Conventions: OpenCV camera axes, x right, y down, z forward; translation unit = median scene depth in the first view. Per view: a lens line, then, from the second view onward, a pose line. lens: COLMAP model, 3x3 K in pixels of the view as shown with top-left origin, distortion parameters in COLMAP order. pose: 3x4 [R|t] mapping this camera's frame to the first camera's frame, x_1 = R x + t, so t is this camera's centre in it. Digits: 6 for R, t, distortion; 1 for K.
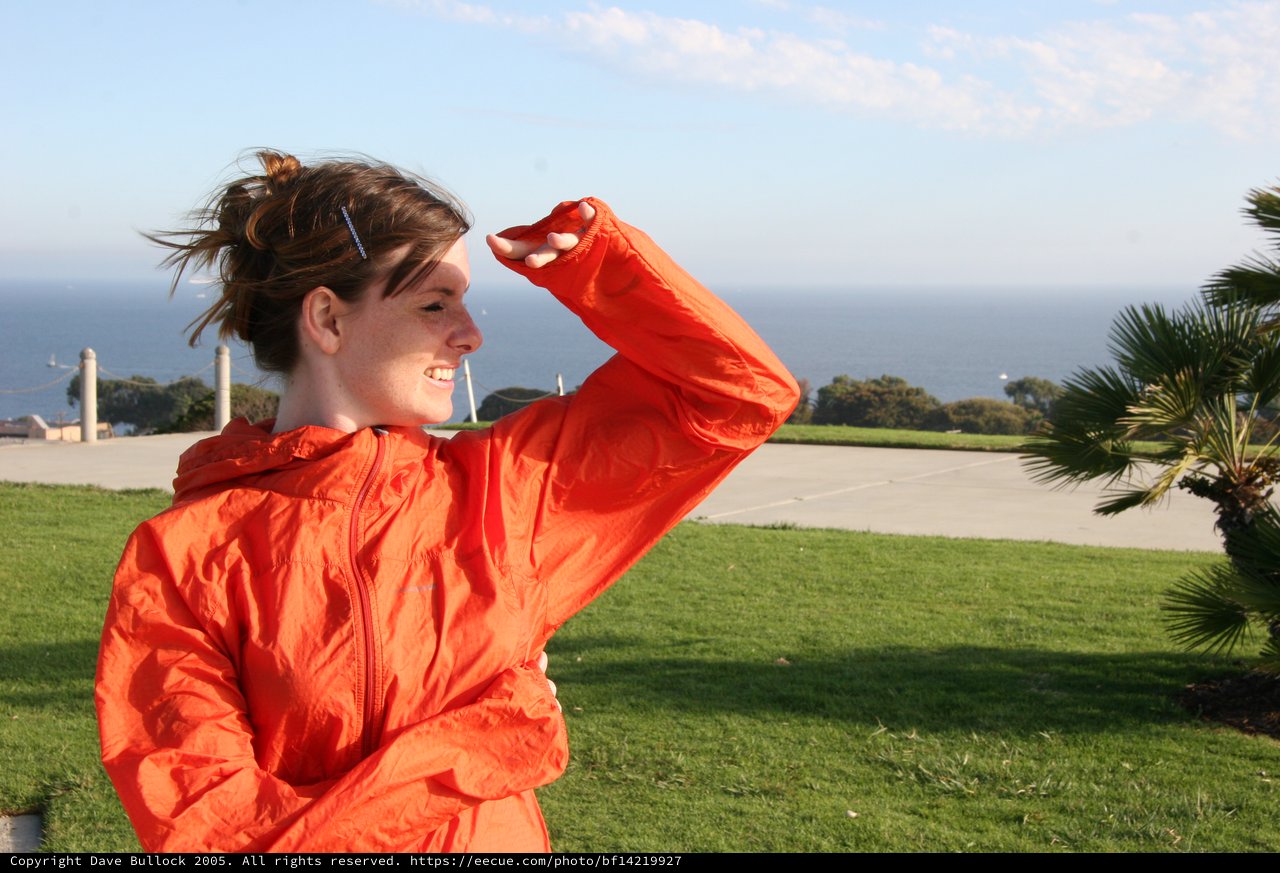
lens RADIAL K [[2072.6, 0, 631.7], [0, 2072.6, 439.4], [0, 0, 1]] dist [0.146156, 0.279355]
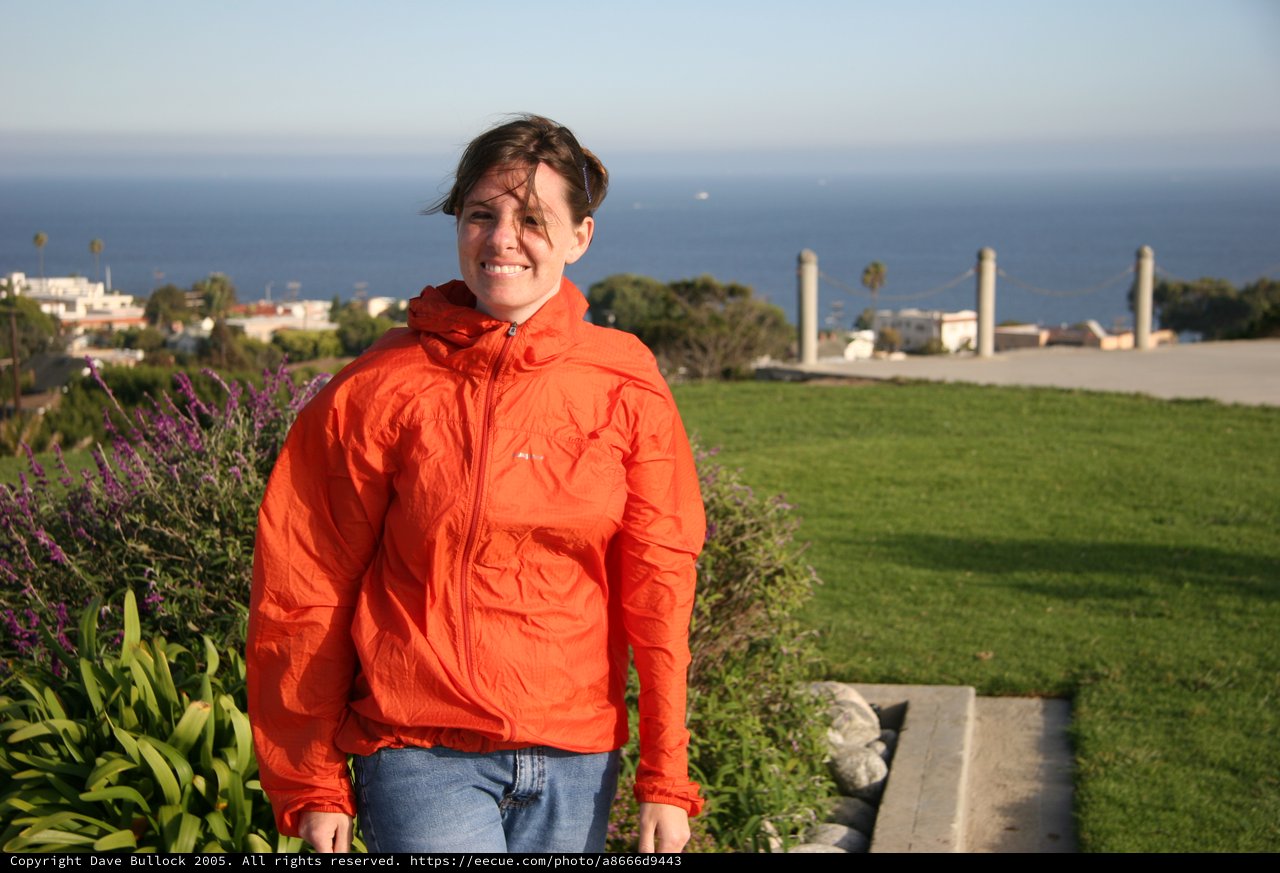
lens RADIAL K [[2541.7, 0, 610.5], [0, 2541.7, 450.5], [0, 0, 1]] dist [0.299266, 0.176865]
pose [[0.892905, 0.038521, -0.448595, 0.073321], [-0.022800, 0.998924, 0.040395, 0.009792], [0.449668, -0.025841, 0.892822, -0.204104]]
